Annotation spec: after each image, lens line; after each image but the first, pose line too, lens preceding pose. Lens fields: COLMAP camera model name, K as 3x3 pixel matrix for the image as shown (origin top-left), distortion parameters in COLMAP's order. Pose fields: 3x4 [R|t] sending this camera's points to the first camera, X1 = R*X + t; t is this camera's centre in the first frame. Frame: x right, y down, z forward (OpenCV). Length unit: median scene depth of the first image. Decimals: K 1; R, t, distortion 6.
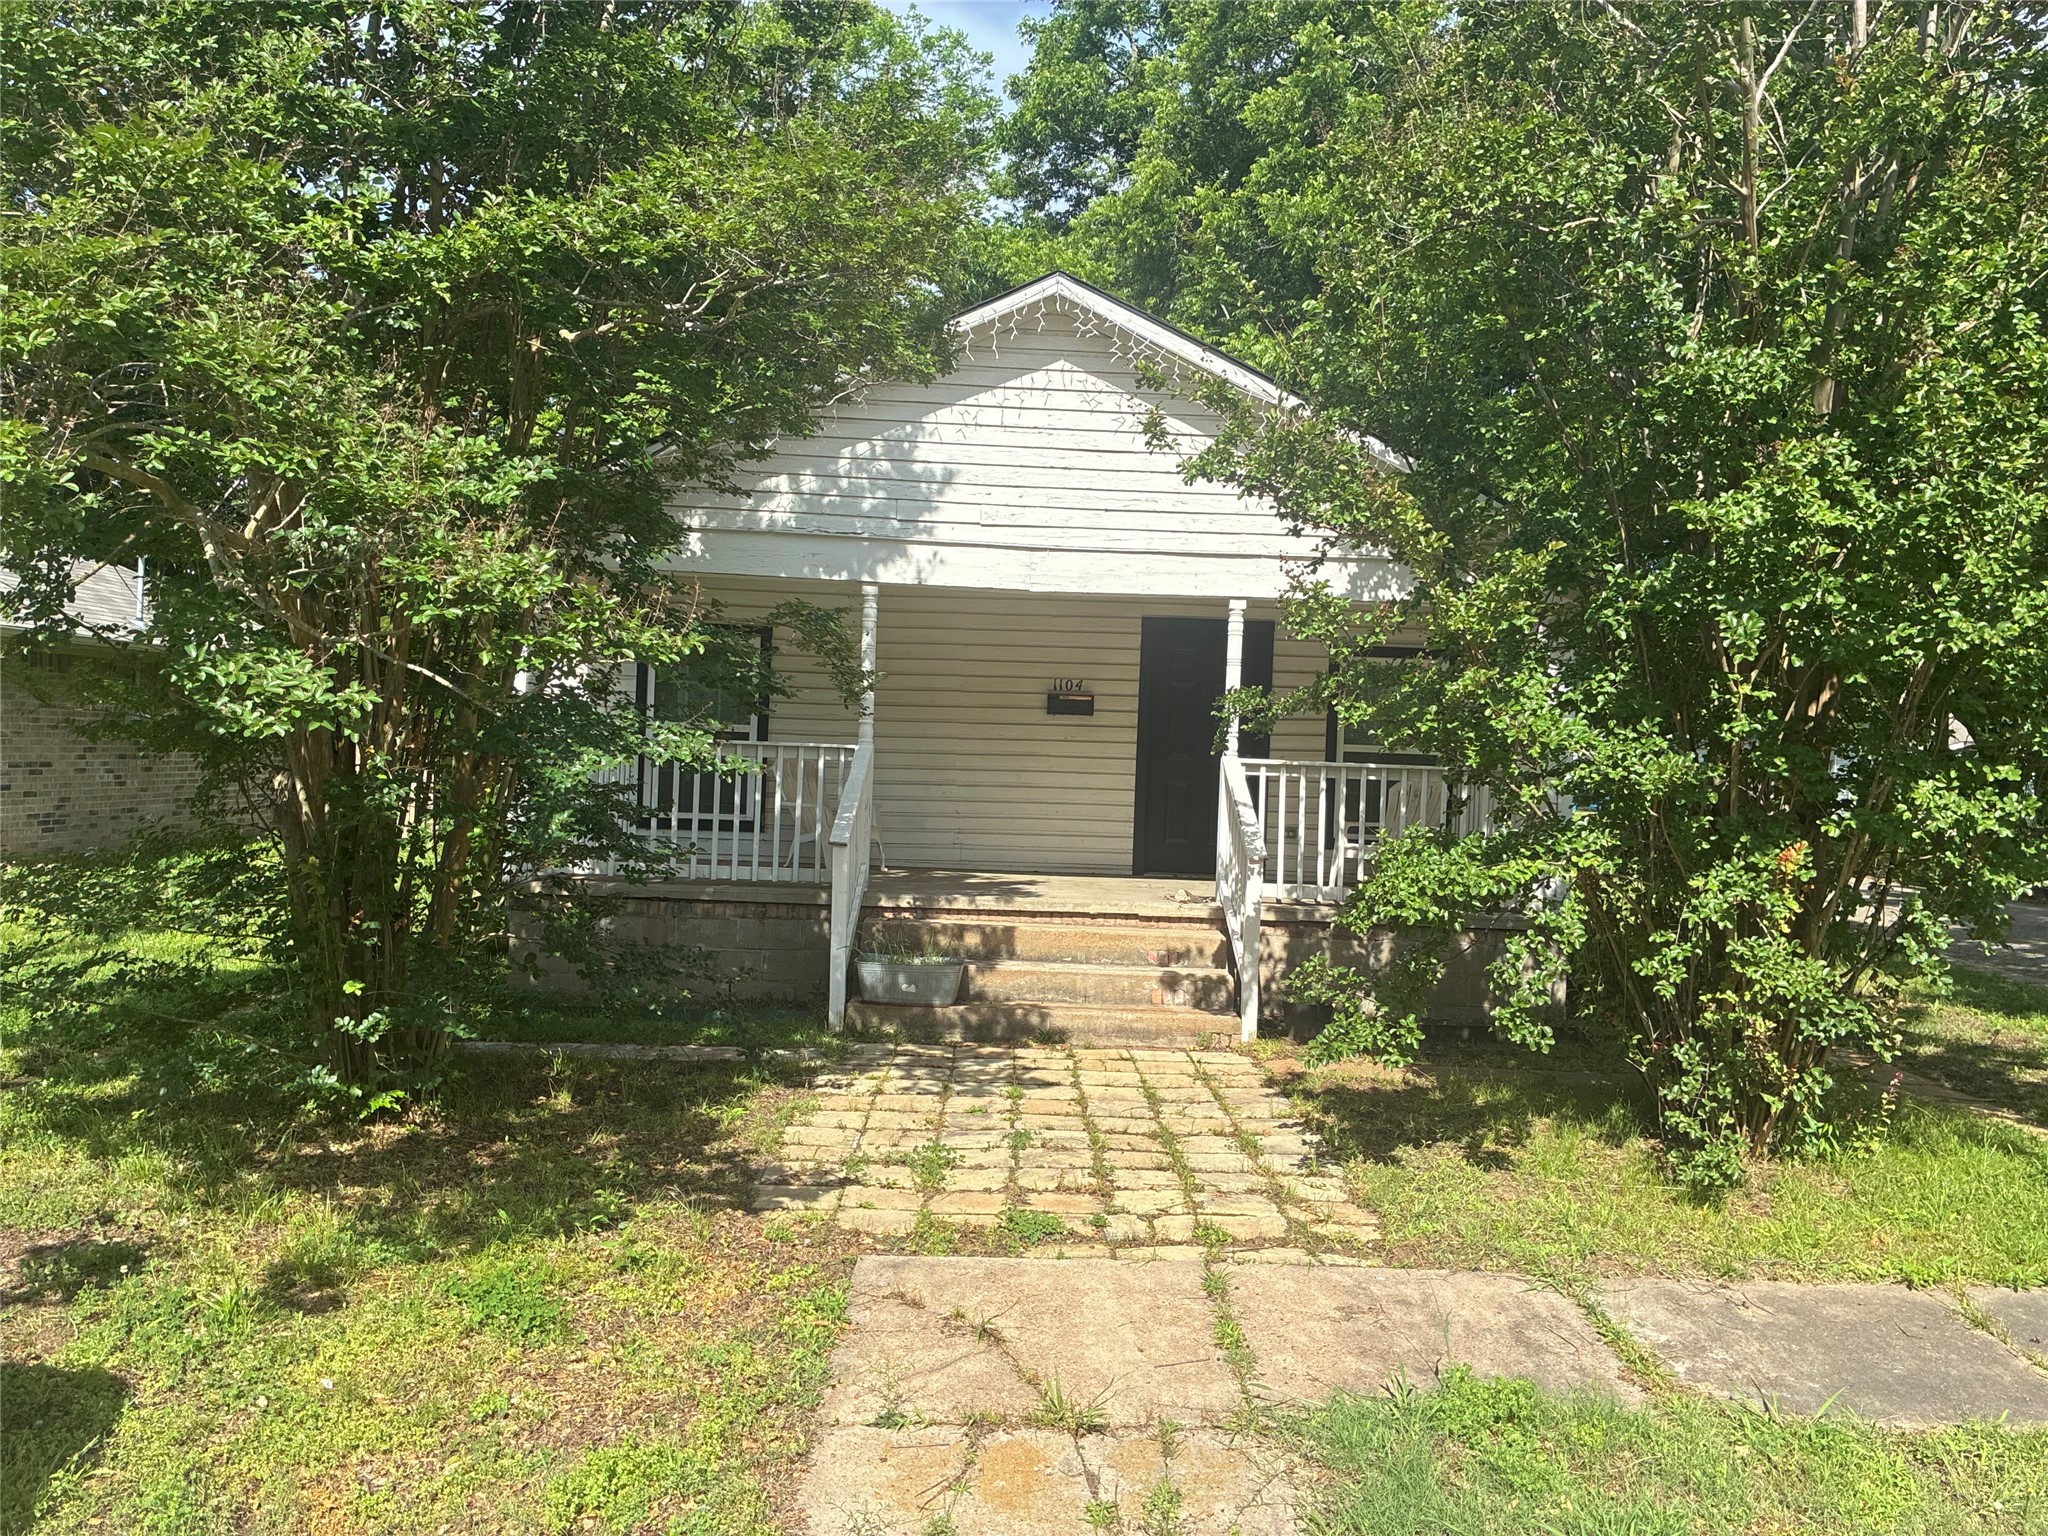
lens RADIAL K [[1549.1, 0, 1059.3], [0, 1549.1, 751.0], [0, 0, 1]] dist [0.081471, -0.001253]
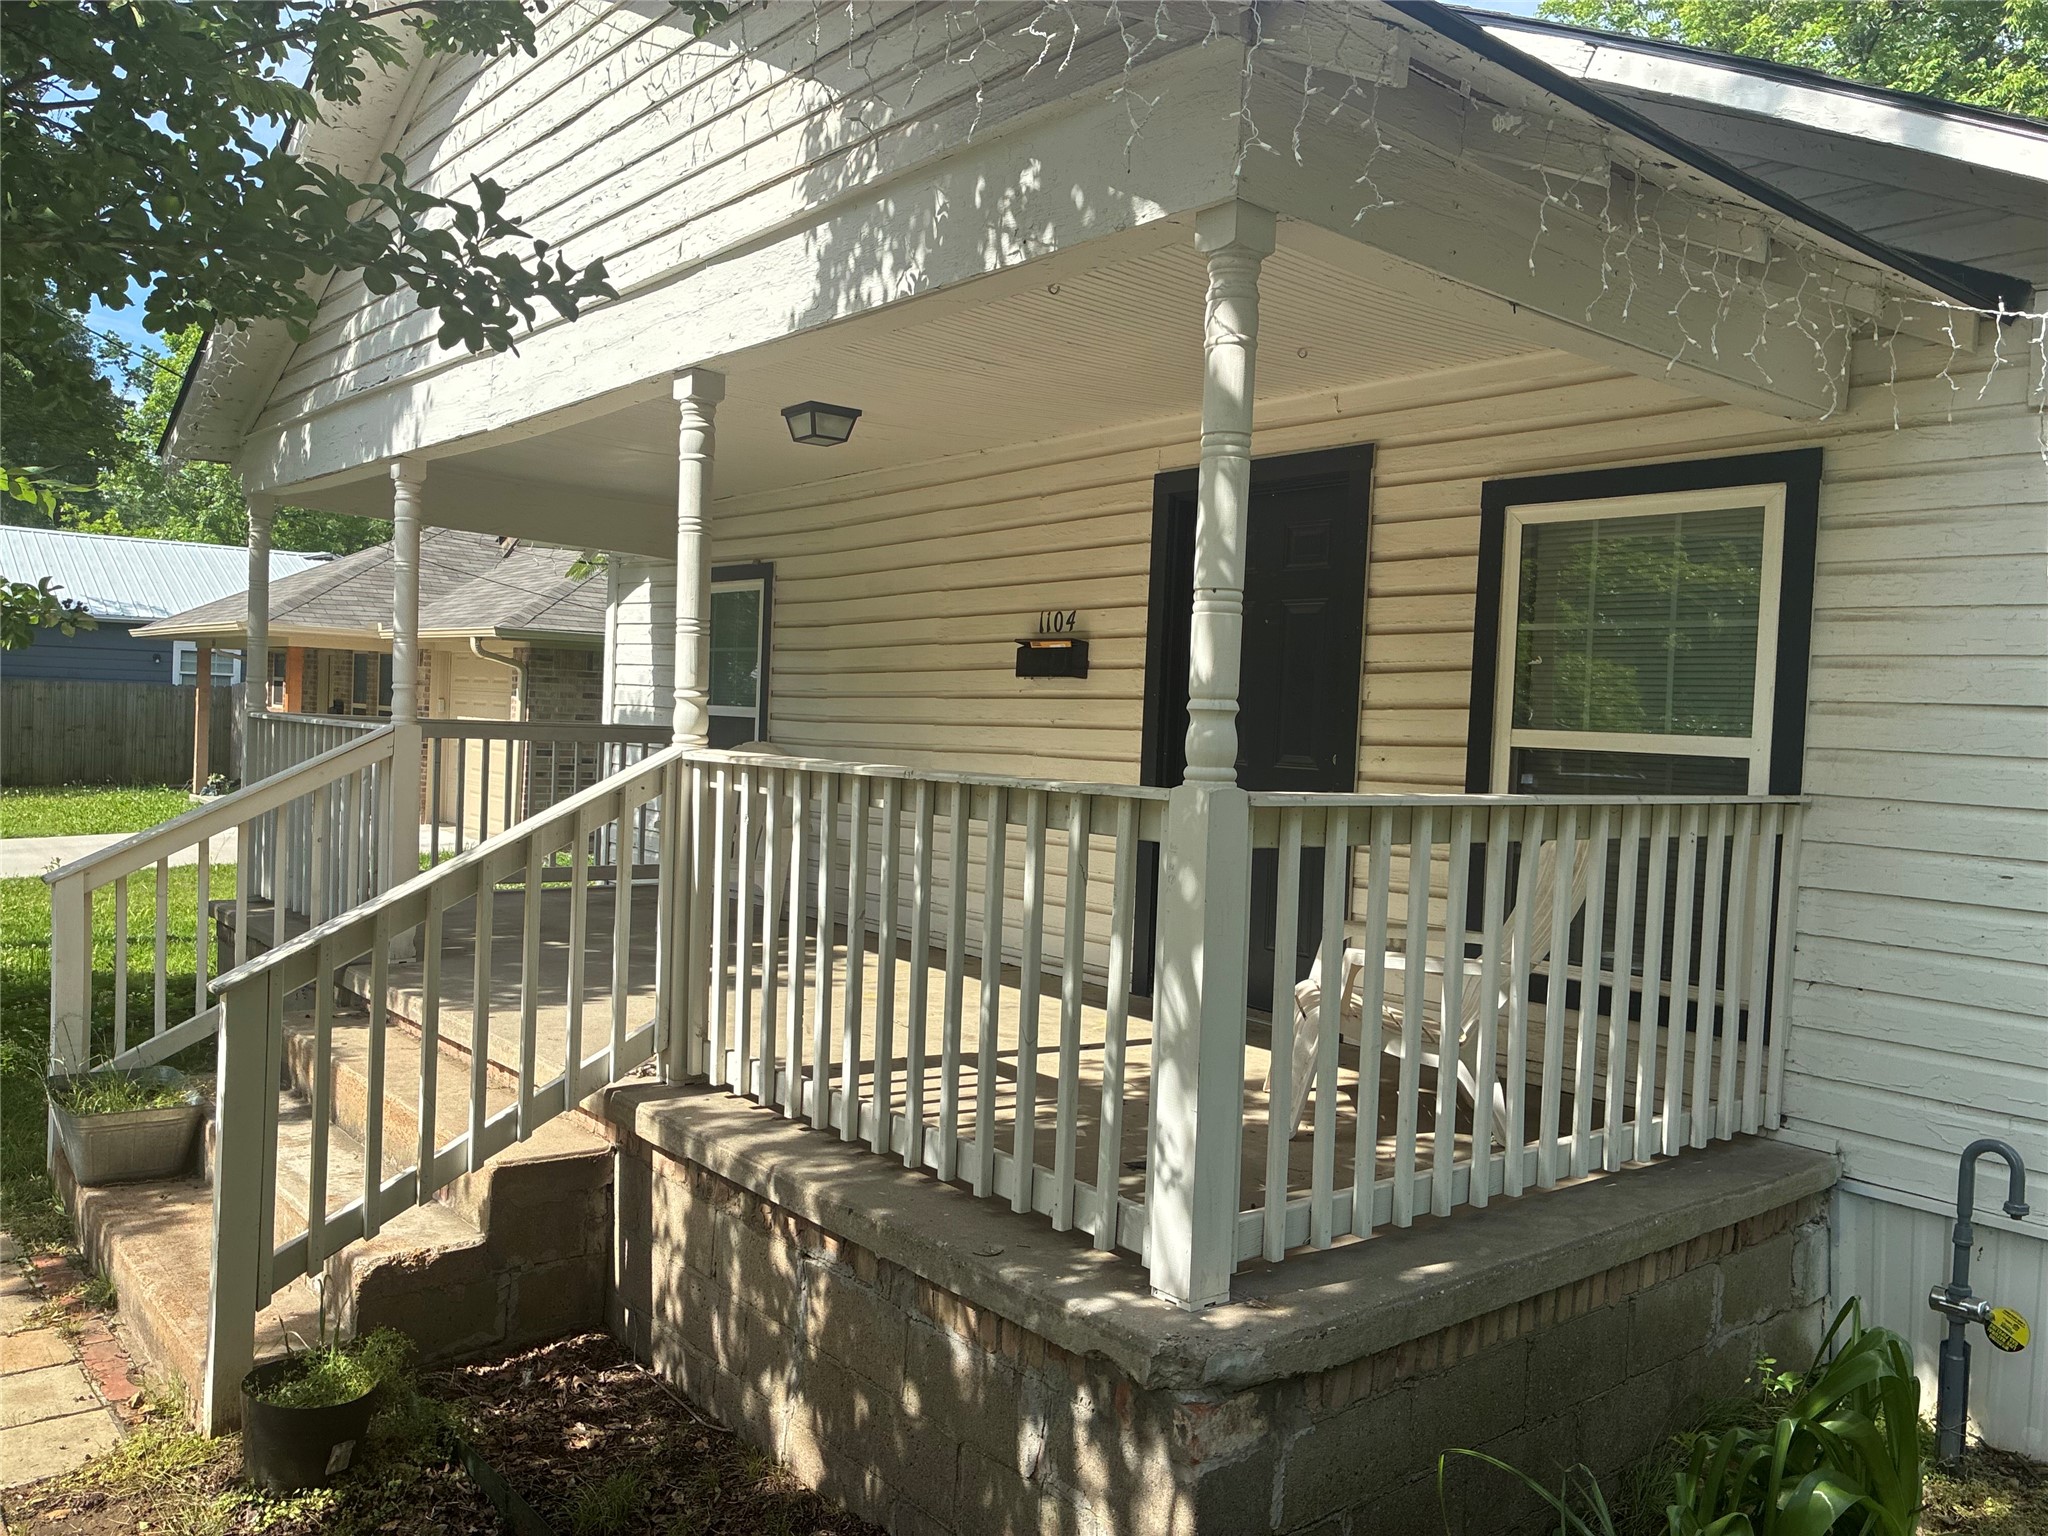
lens RADIAL K [[1549.1, 0, 1059.3], [0, 1549.1, 751.0], [0, 0, 1]] dist [0.081471, -0.001253]
pose [[0.621675, 0.002620, -0.783271, 0.515814], [-0.014305, 0.999866, -0.008010, 0.007322], [0.783145, 0.016184, 0.621629, 0.813363]]
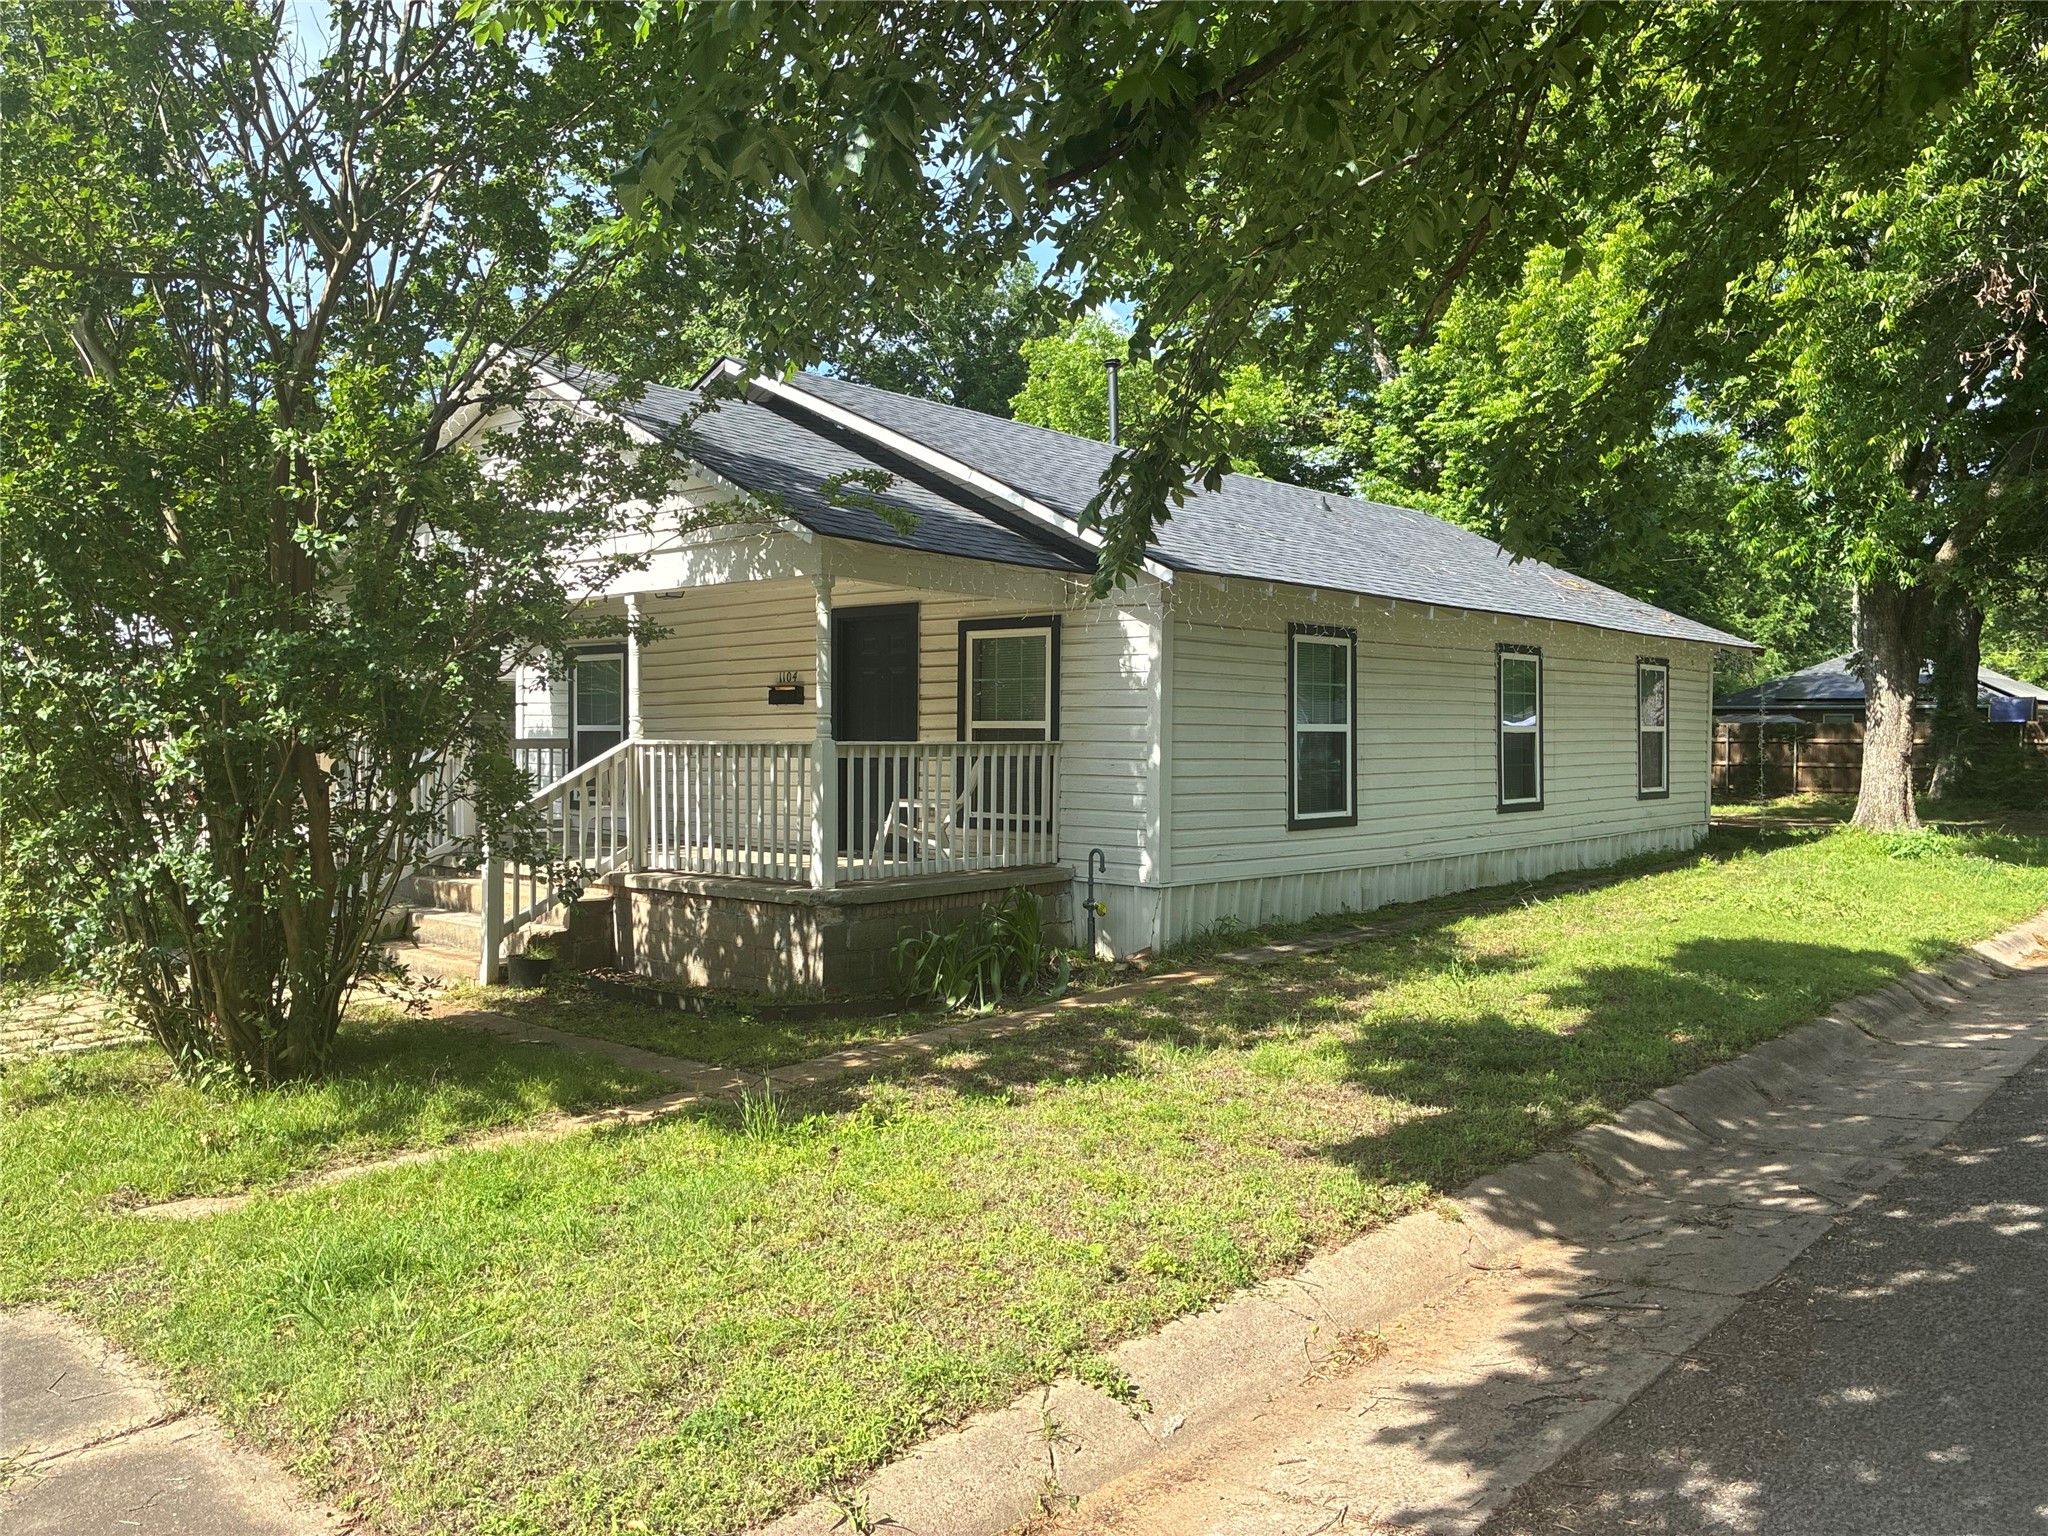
lens RADIAL K [[1549.1, 0, 1059.3], [0, 1549.1, 751.0], [0, 0, 1]] dist [0.081471, -0.001253]
pose [[0.729815, -0.028181, -0.683064, 1.085983], [0.026563, 0.999564, -0.012857, 0.034714], [0.683129, -0.008761, 0.730246, 0.399843]]
